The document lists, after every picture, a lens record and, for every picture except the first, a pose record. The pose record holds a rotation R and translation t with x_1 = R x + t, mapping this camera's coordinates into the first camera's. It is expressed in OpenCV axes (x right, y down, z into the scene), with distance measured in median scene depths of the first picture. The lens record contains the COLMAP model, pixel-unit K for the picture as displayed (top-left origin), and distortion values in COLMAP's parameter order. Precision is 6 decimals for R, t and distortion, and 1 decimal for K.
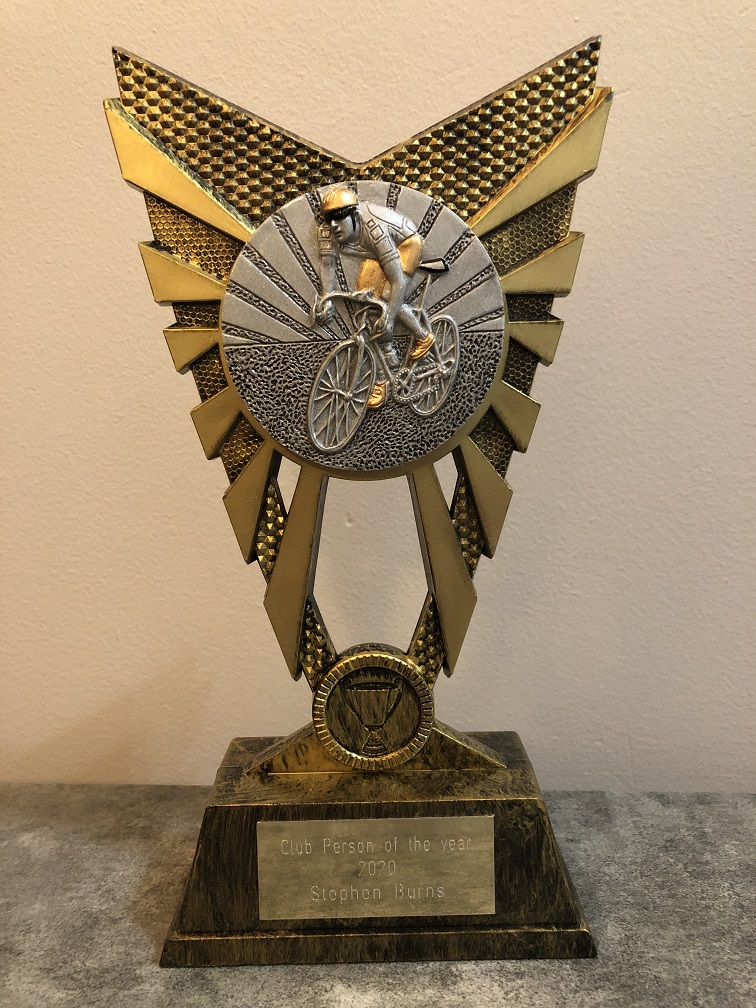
lens RADIAL K [[824.4, 0, 385.9], [0, 824.4, 477.6], [0, 0, 1]] dist [0.002575, 0.002227]
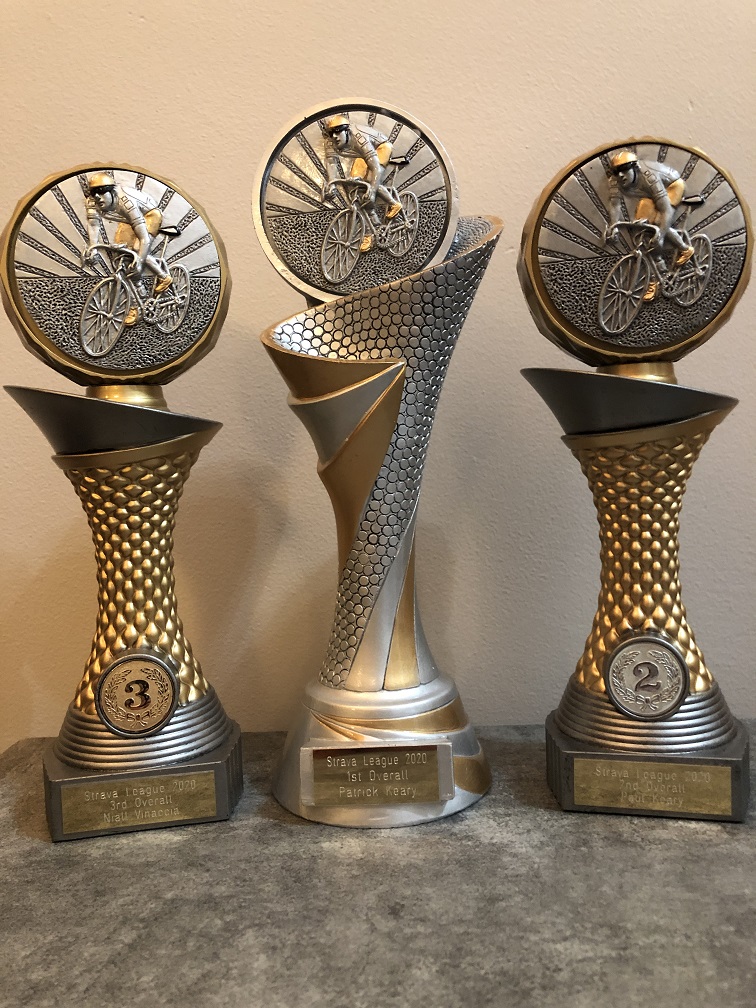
lens RADIAL K [[831.4, 0, 388.5], [0, 831.4, 503.7], [0, 0, 1]] dist [-0.003785, 0.045685]
pose [[0.999149, -0.018888, 0.036660, -0.056884], [0.021517, 0.997122, -0.072690, 0.122205], [-0.035182, 0.073417, 0.996681, -0.303027]]
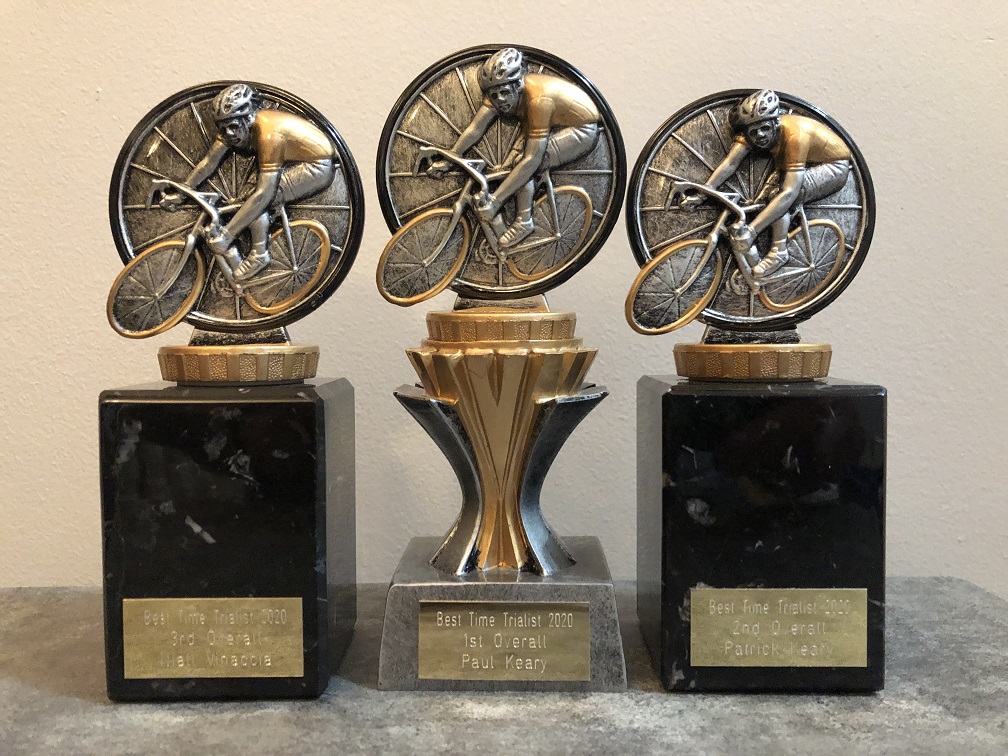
lens RADIAL K [[825.1, 0, 504.0], [0, 825.1, 378.0], [0, 0, 1]] dist [0.006052, 0.001178]
pose [[0.995479, 0.011738, 0.094257, -0.078625], [-0.003081, 0.995802, -0.091479, 0.219477], [-0.094935, 0.090775, 0.991336, -0.014025]]
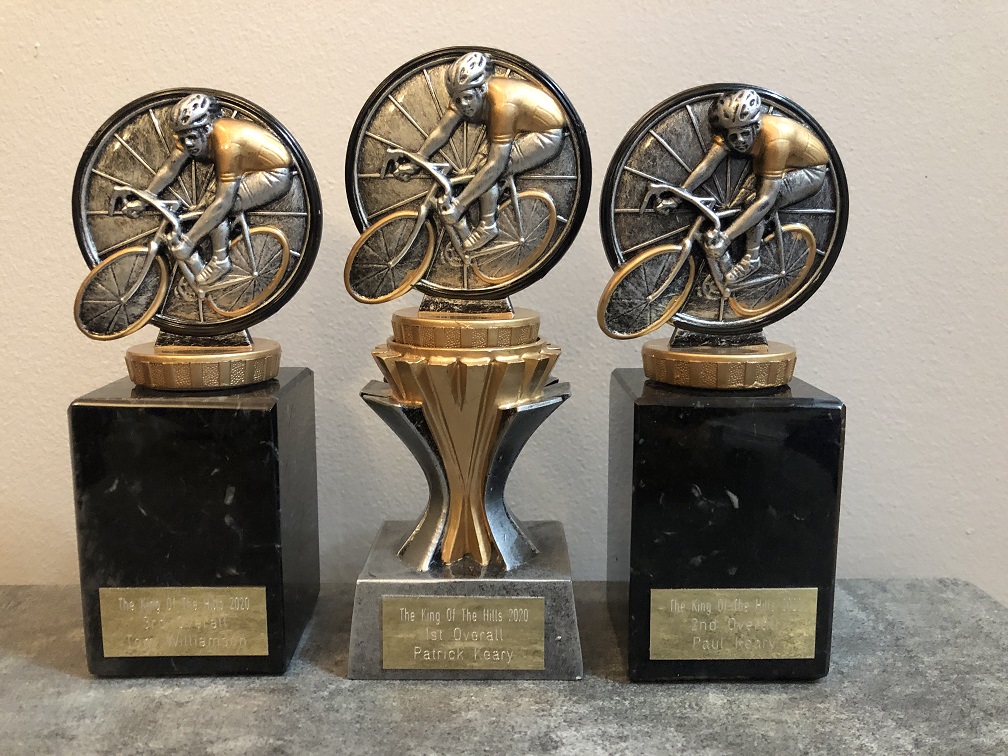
lens RADIAL K [[824.4, 0, 503.2], [0, 824.4, 372.3], [0, 0, 1]] dist [0.002575, 0.002227]
pose [[0.996752, 0.005127, 0.080370, -0.036992], [-0.006191, 0.999896, 0.013000, 0.119486], [-0.080295, -0.013456, 0.996680, 0.051880]]
